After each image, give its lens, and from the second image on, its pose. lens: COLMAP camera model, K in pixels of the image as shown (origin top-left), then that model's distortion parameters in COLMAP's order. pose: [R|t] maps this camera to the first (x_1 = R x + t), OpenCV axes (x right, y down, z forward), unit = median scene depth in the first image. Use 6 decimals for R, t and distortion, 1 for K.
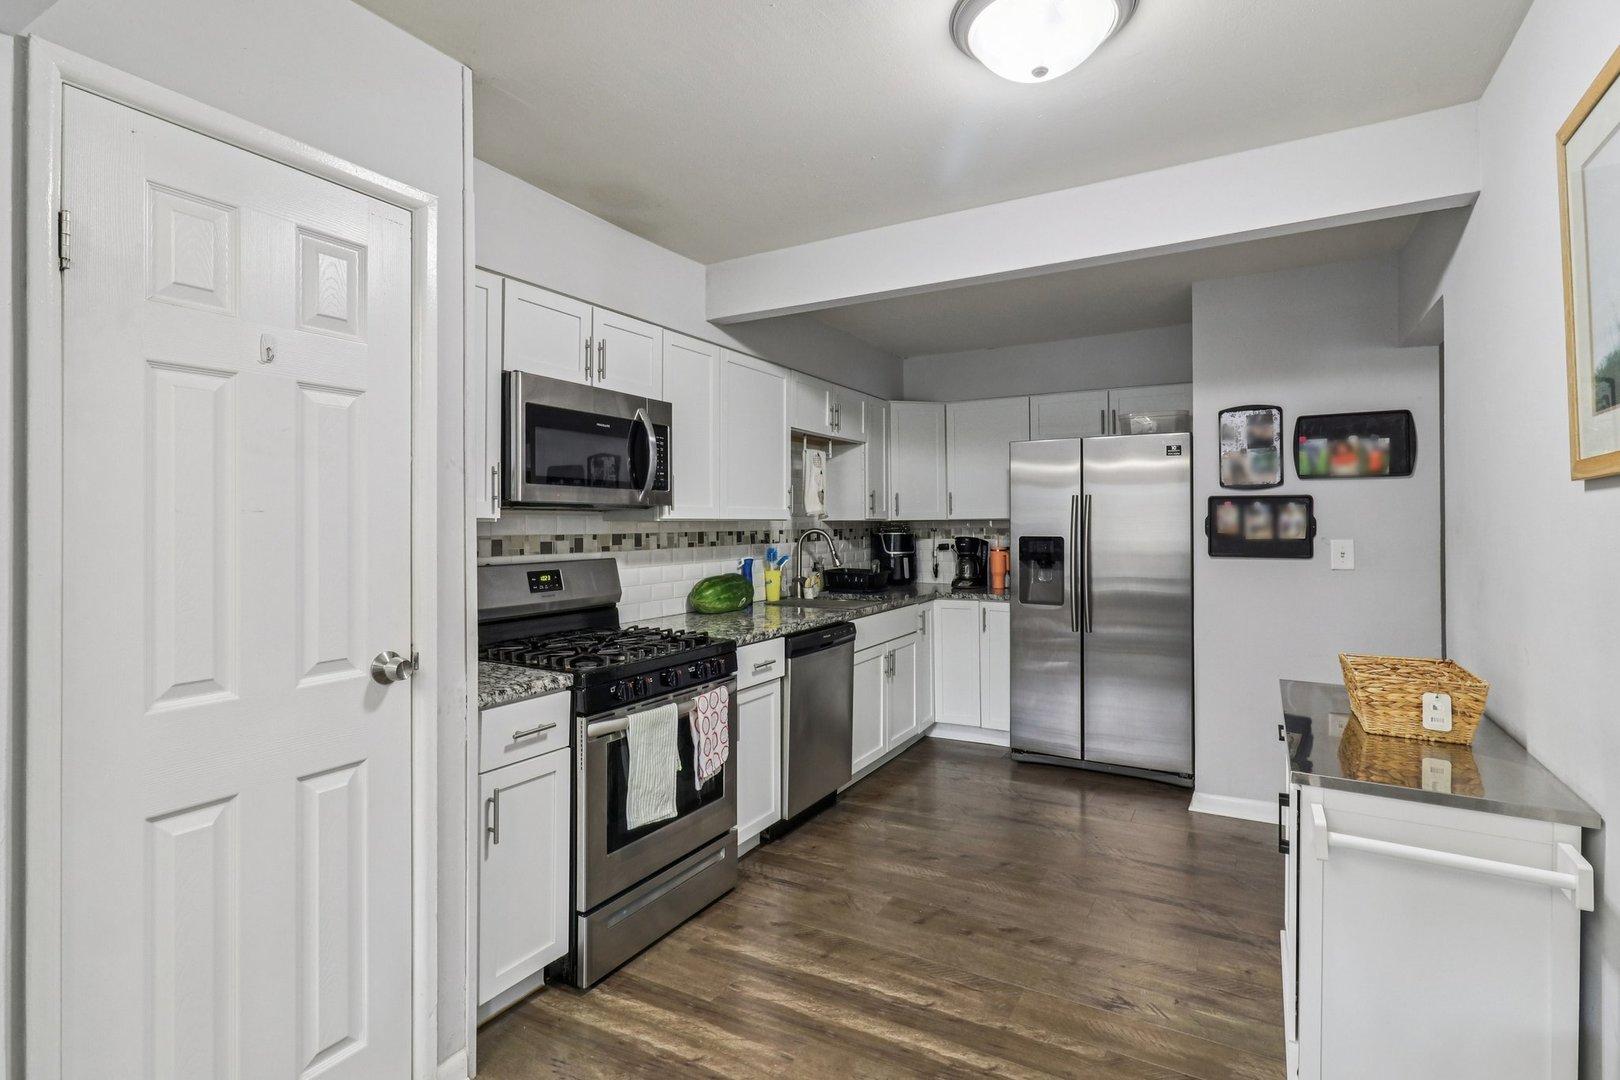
lens RADIAL K [[781.0, 0, 803.6], [0, 781.0, 518.3], [0, 0, 1]] dist [-0.003136, -0.000359]
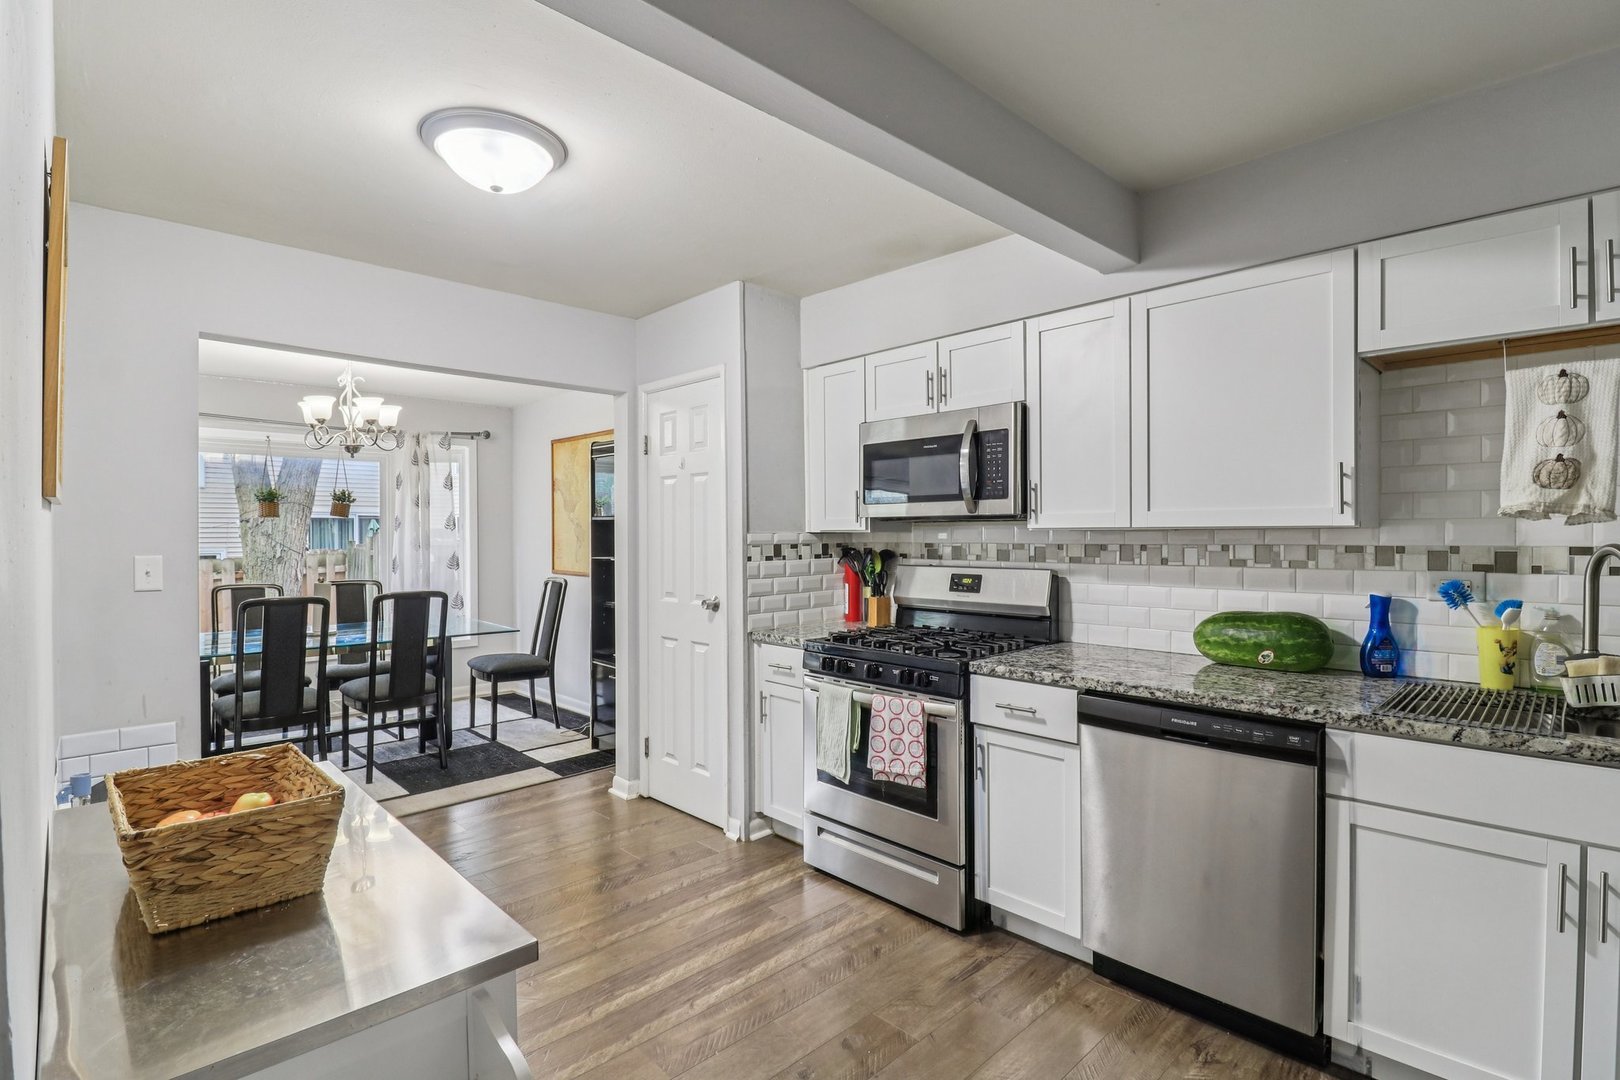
lens RADIAL K [[772.2, 0, 810.0], [0, 772.2, 540.0], [0, 0, 1]] dist [0.003790, -0.016759]
pose [[-0.268057, 0.011824, -0.963330, 0.682221], [0.010414, 0.999902, 0.009375, 0.002872], [0.963347, -0.007519, -0.268154, 0.892939]]
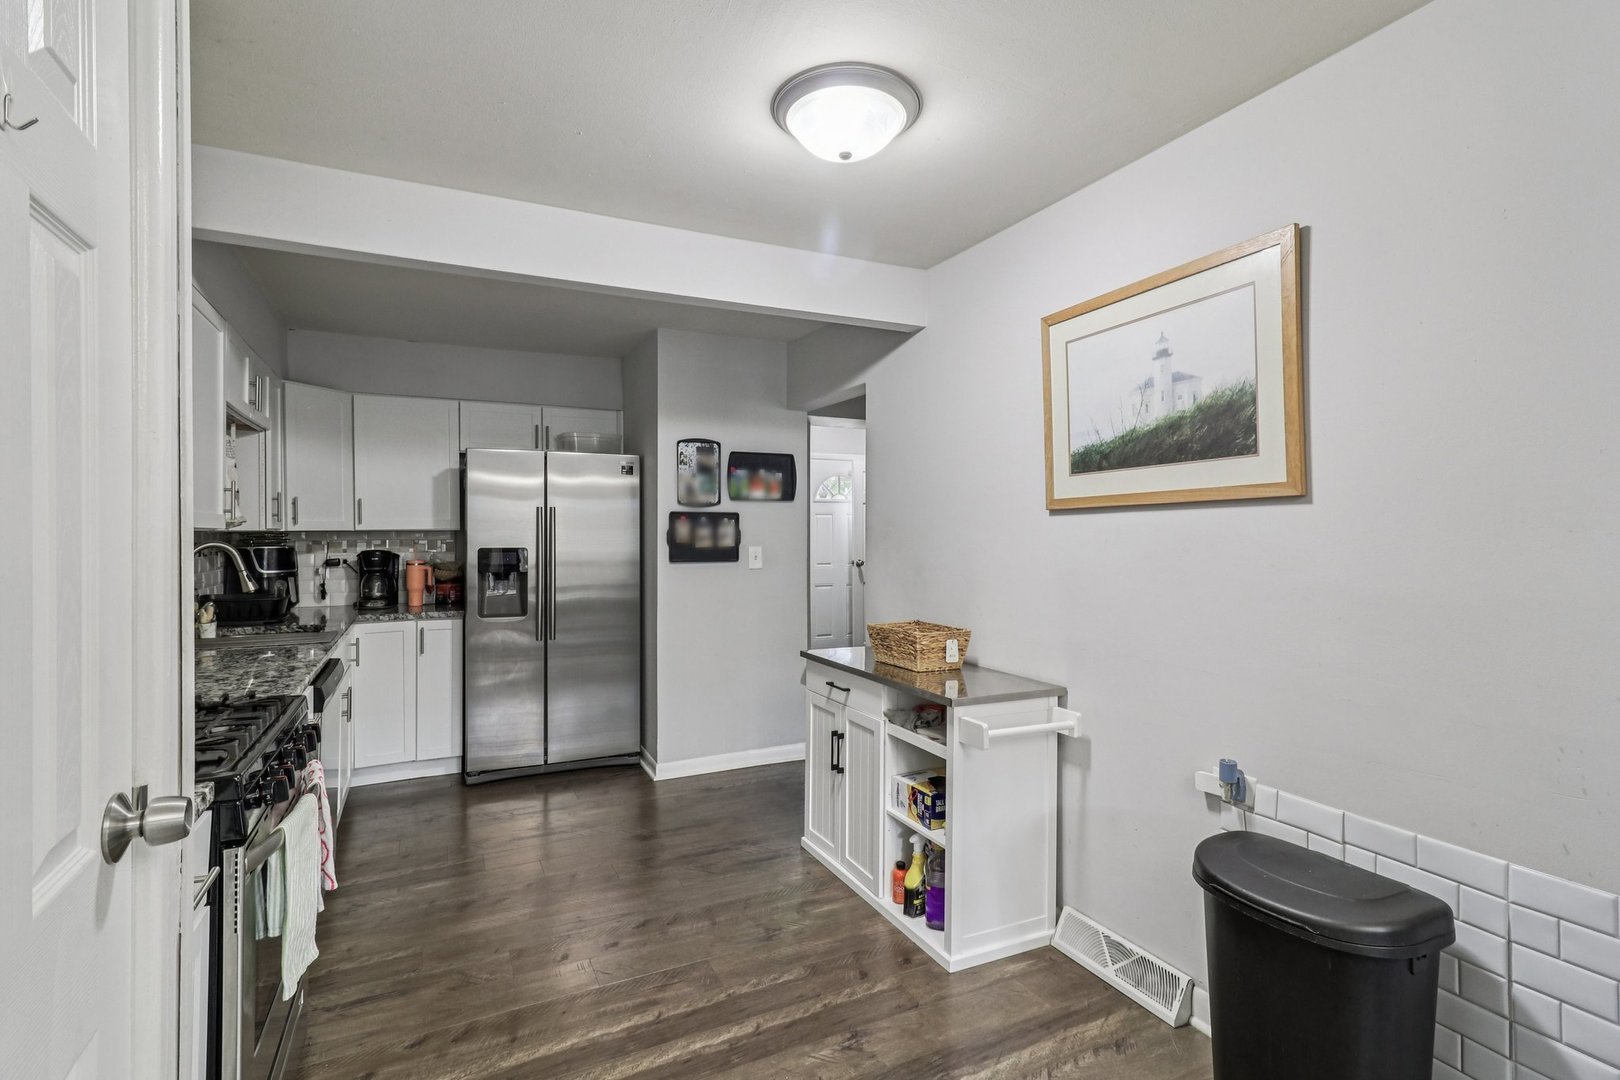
lens RADIAL K [[762.1, 0, 796.5], [0, 762.1, 535.3], [0, 0, 1]] dist [0.000653, 0.000555]
pose [[0.567288, -0.000505, 0.823519, -0.339254], [-0.004674, 0.999982, 0.003833, 0.002717], [-0.823506, -0.006024, 0.567275, 0.191115]]
